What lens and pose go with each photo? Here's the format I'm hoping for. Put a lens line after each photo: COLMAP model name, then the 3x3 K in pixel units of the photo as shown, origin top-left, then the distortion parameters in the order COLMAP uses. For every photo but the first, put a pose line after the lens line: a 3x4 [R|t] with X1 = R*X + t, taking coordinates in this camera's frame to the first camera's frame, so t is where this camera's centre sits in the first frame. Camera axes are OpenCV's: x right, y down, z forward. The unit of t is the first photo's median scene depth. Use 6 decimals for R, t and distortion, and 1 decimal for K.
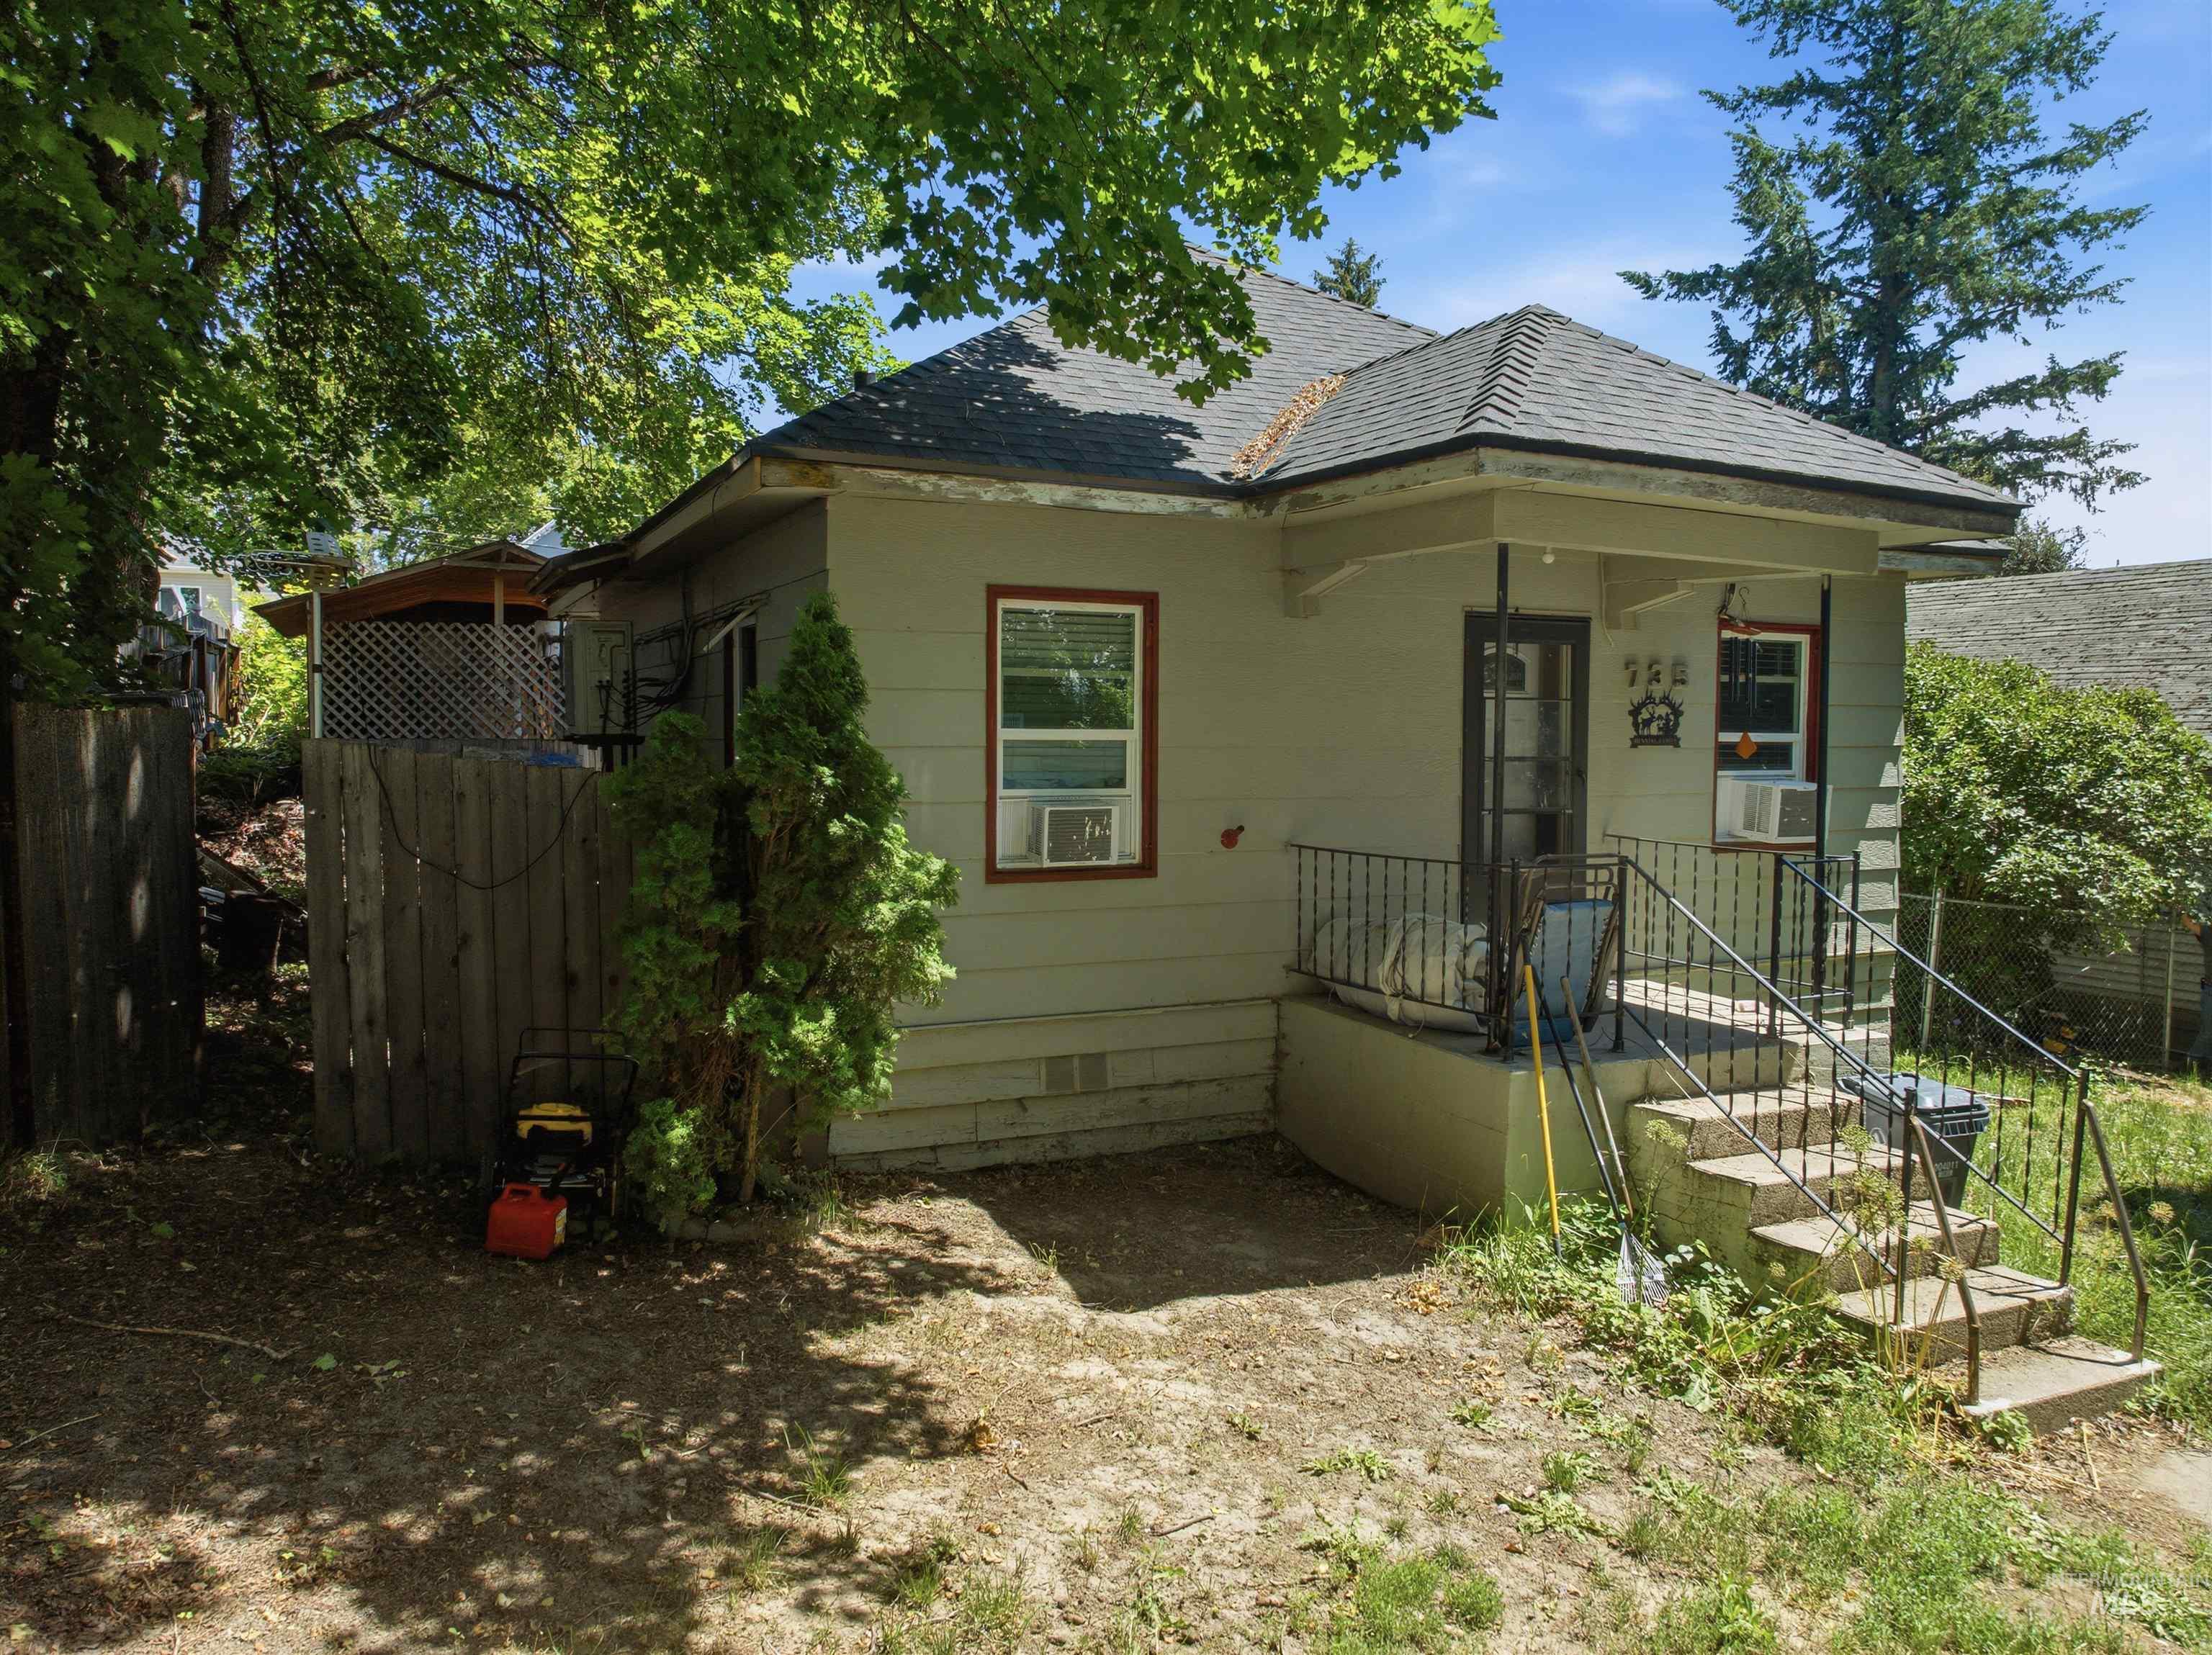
lens RADIAL K [[1561.1, 0, 1116.2], [0, 1561.1, 824.9], [0, 0, 1]] dist [-0.037709, -0.000698]
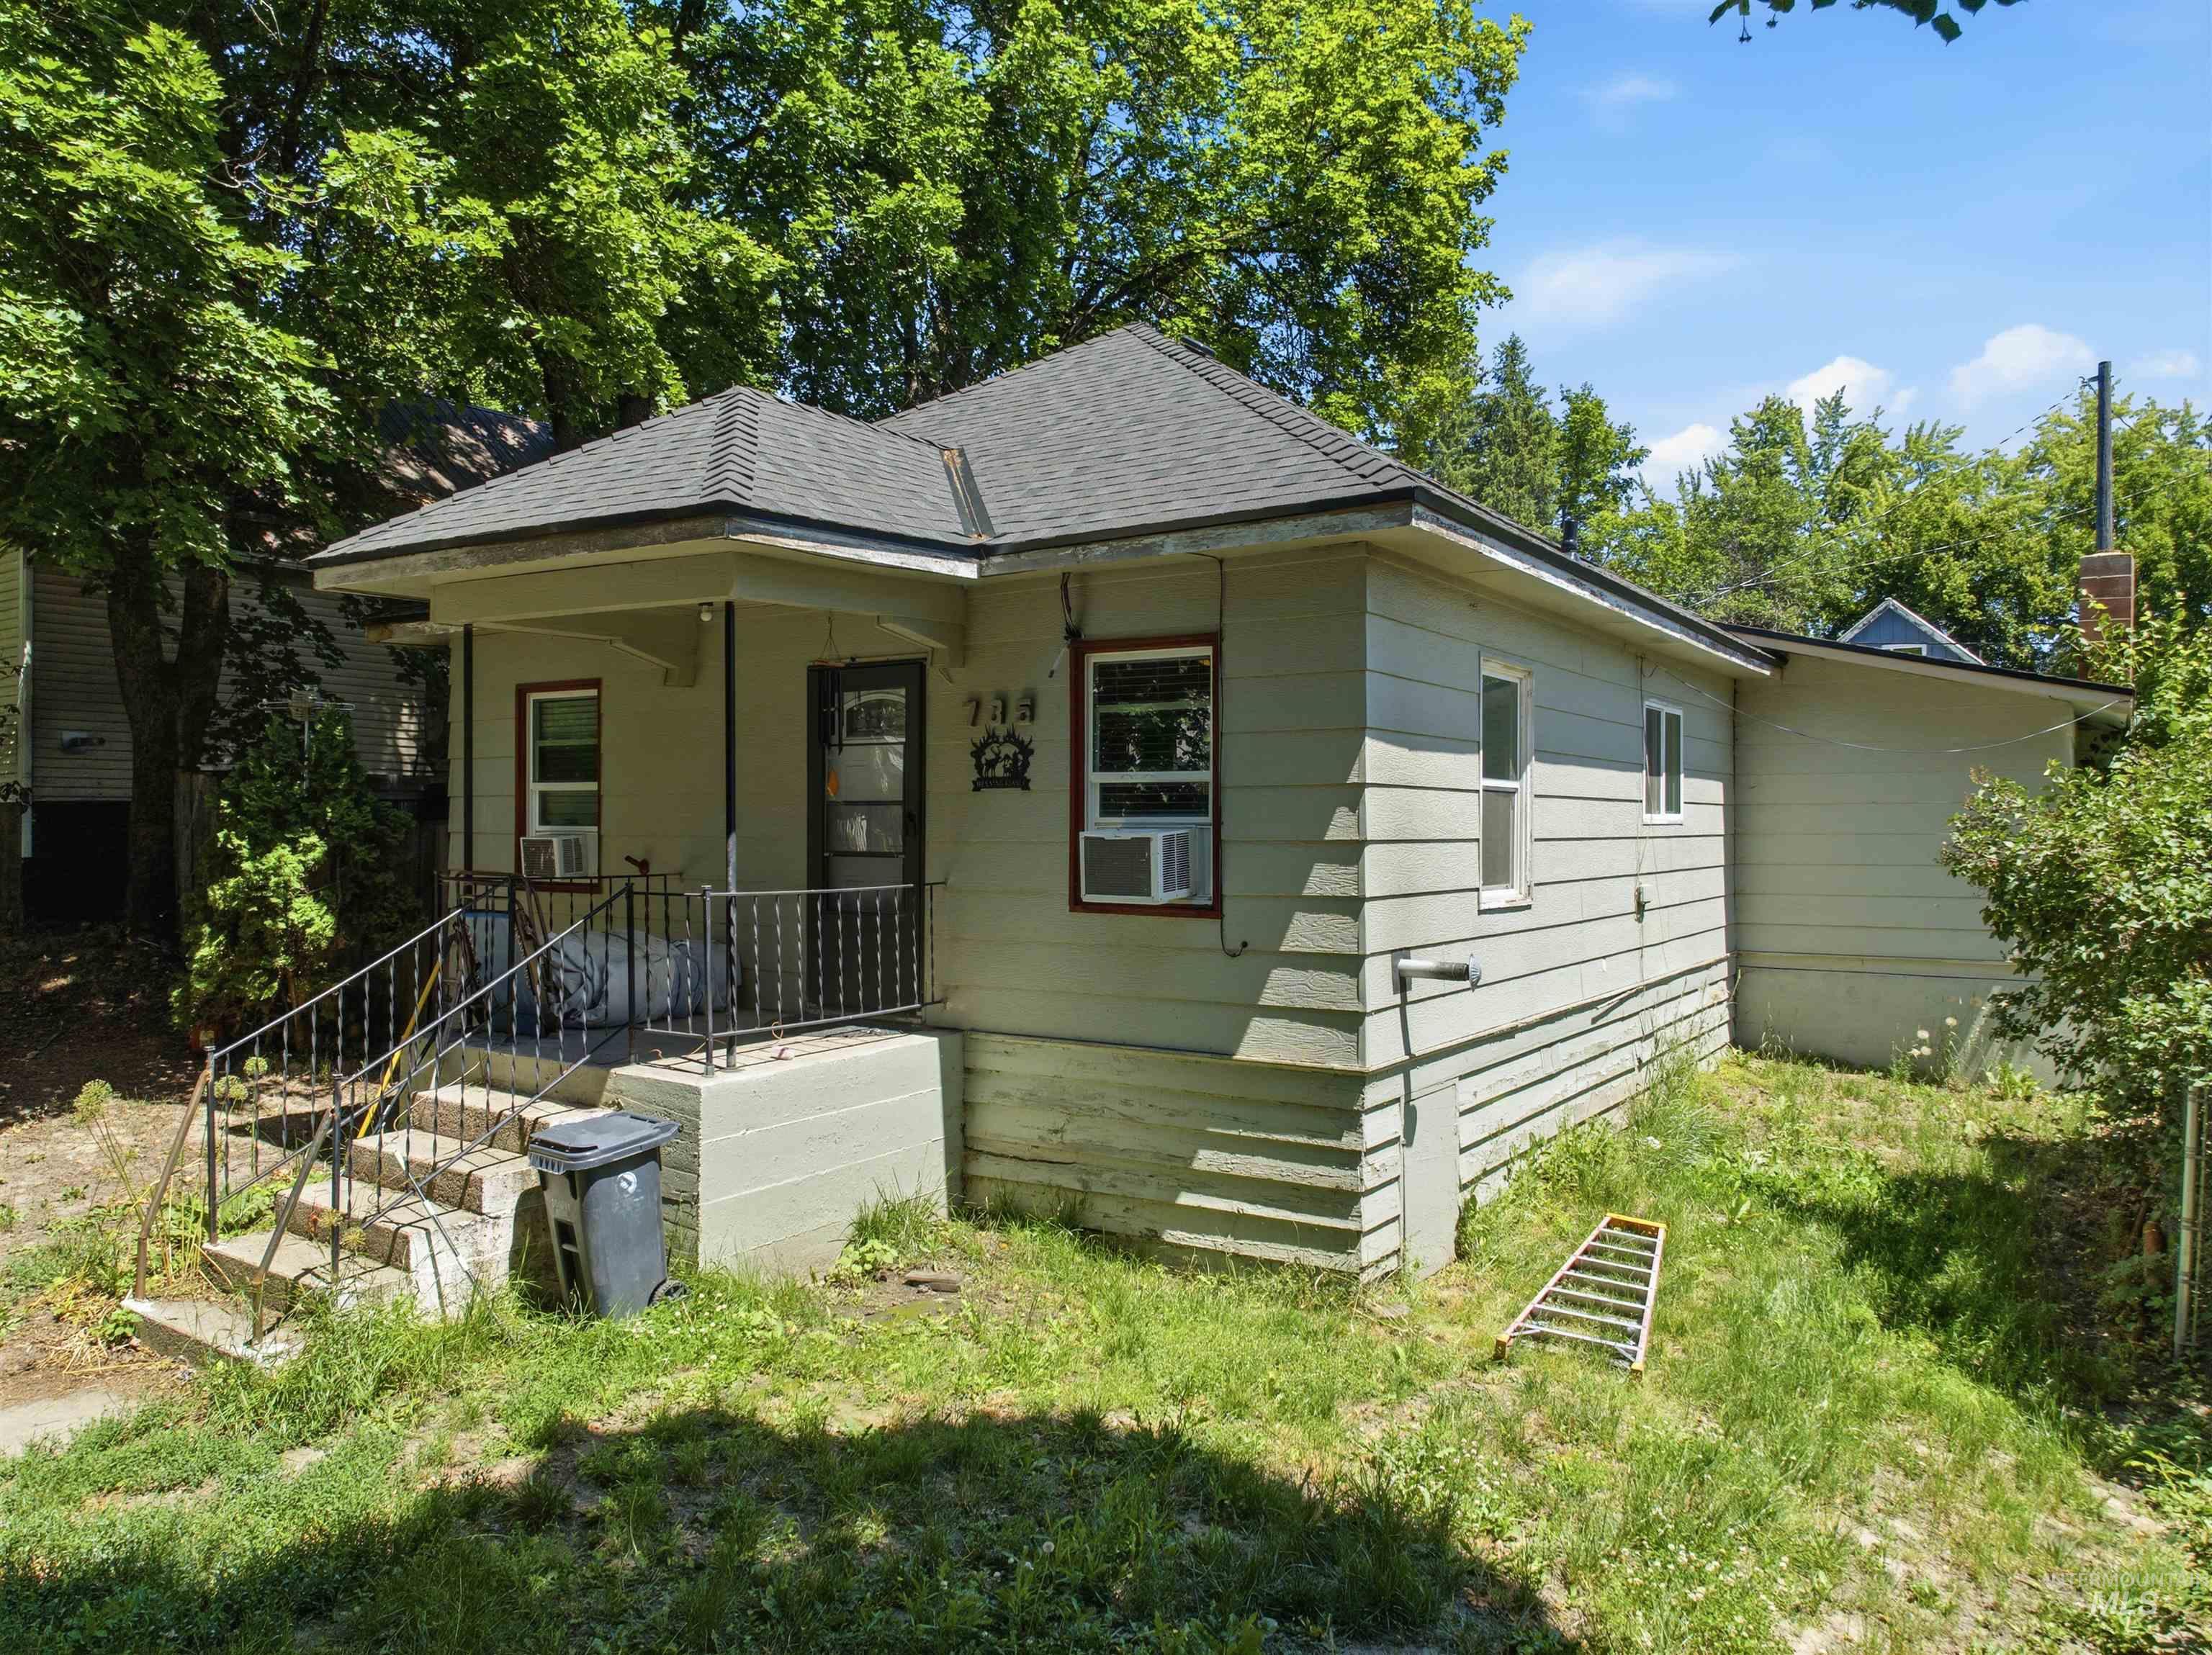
lens RADIAL K [[1561.1, 0, 1116.2], [0, 1561.1, 824.9], [0, 0, 1]] dist [-0.037709, -0.000698]
pose [[0.546083, 0.012043, -0.837644, 1.163134], [-0.029564, 0.999551, -0.004903, -0.026969], [0.837209, 0.027442, 0.546194, 0.555514]]
